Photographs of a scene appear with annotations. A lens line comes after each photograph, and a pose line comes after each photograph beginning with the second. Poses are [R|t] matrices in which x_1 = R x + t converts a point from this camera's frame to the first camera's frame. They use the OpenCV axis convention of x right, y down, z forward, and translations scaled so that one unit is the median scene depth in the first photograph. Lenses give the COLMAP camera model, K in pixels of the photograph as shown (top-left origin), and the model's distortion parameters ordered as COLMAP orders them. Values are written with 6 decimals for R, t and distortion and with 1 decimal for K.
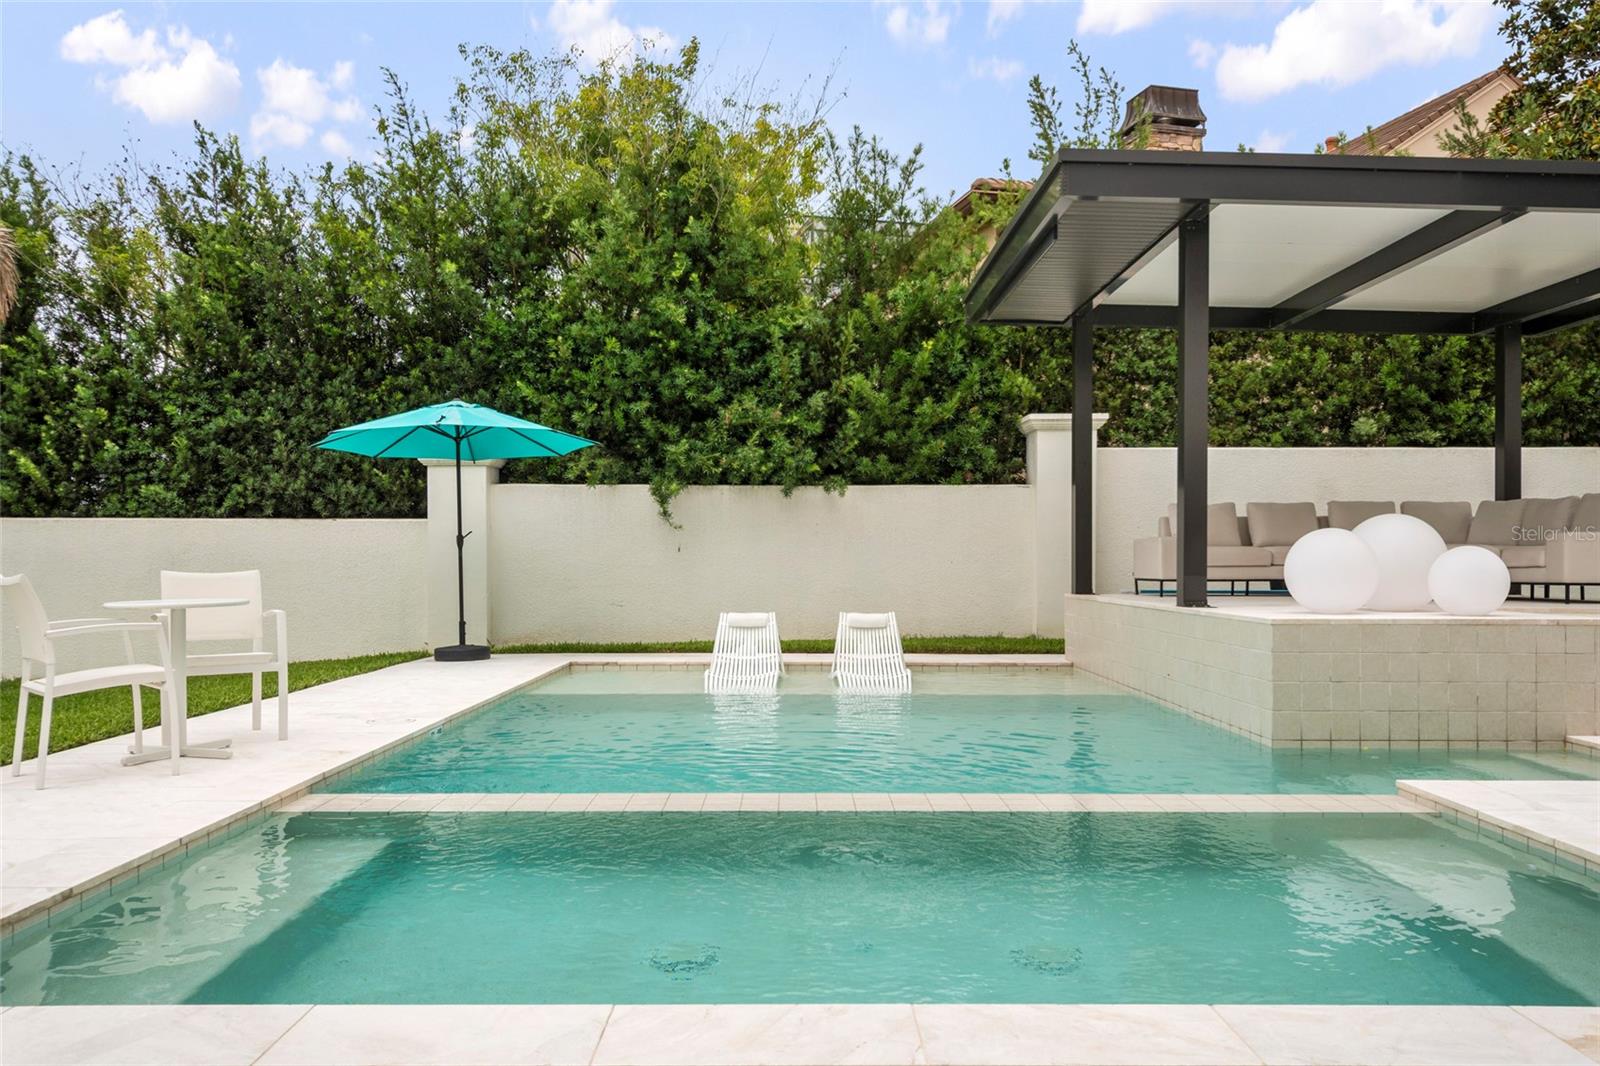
lens RADIAL K [[1211.1, 0, 798.9], [0, 1211.1, 564.8], [0, 0, 1]] dist [0.032271, -0.002711]
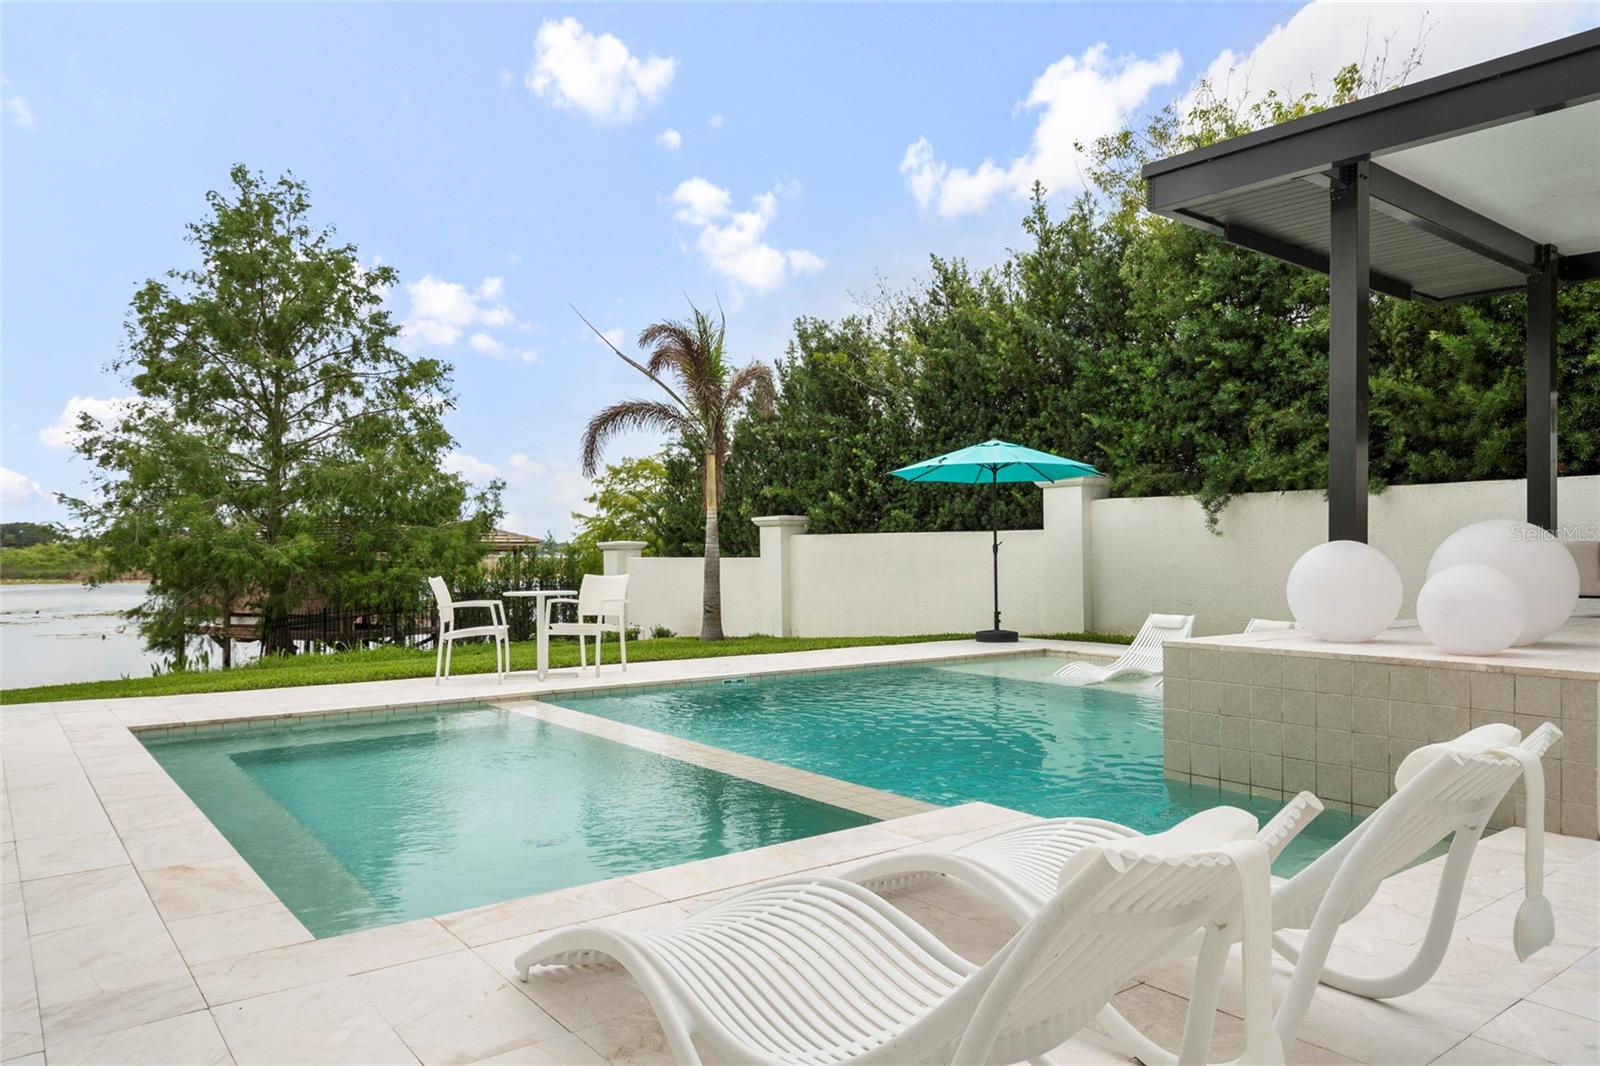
lens RADIAL K [[1070.4, 0, 800.6], [0, 1070.4, 557.5], [0, 0, 1]] dist [0.006692, 0.001589]
pose [[0.603586, 0.001736, -0.797296, 0.429617], [-0.000507, 0.999998, 0.001794, -0.010983], [0.797297, -0.000679, 0.603586, 0.127066]]
